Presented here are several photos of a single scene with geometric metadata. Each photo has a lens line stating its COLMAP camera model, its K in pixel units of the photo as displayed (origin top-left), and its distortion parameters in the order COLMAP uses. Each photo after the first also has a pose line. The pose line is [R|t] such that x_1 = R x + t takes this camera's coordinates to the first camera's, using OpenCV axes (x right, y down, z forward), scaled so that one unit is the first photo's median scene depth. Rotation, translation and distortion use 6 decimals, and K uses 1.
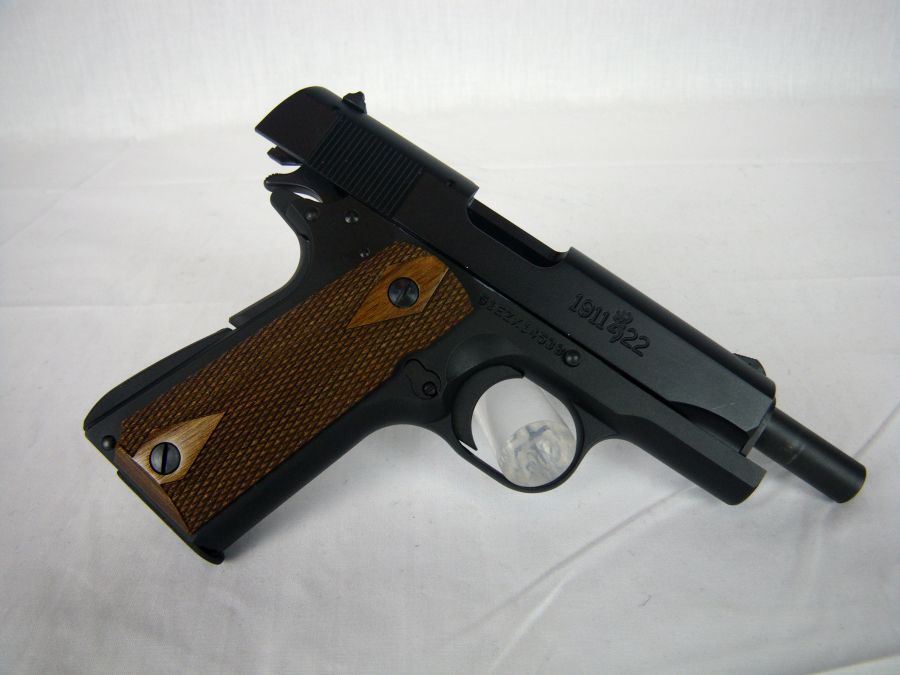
lens RADIAL K [[707.3, 0, 450.0], [0, 707.3, 337.5], [0, 0, 1]] dist [-0.160123, 0.115838]
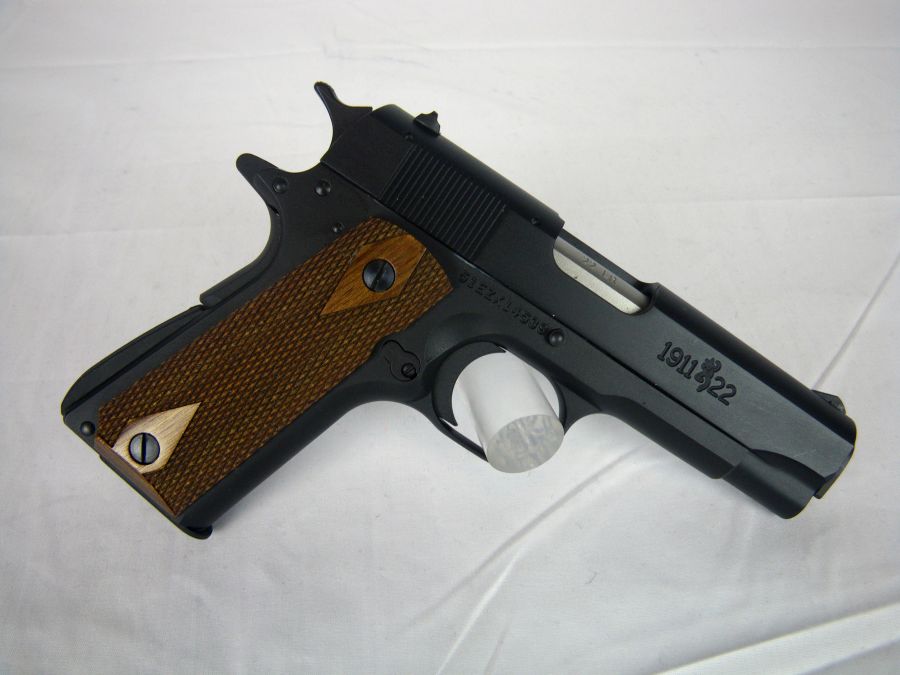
lens RADIAL K [[707.3, 0, 450.0], [0, 707.3, 337.5], [0, 0, 1]] dist [-0.160123, 0.115838]
pose [[0.999982, -0.005736, -0.001664, 0.031163], [0.005951, 0.980528, 0.196289, -0.169000], [0.000506, -0.196295, 0.980545, 0.052464]]
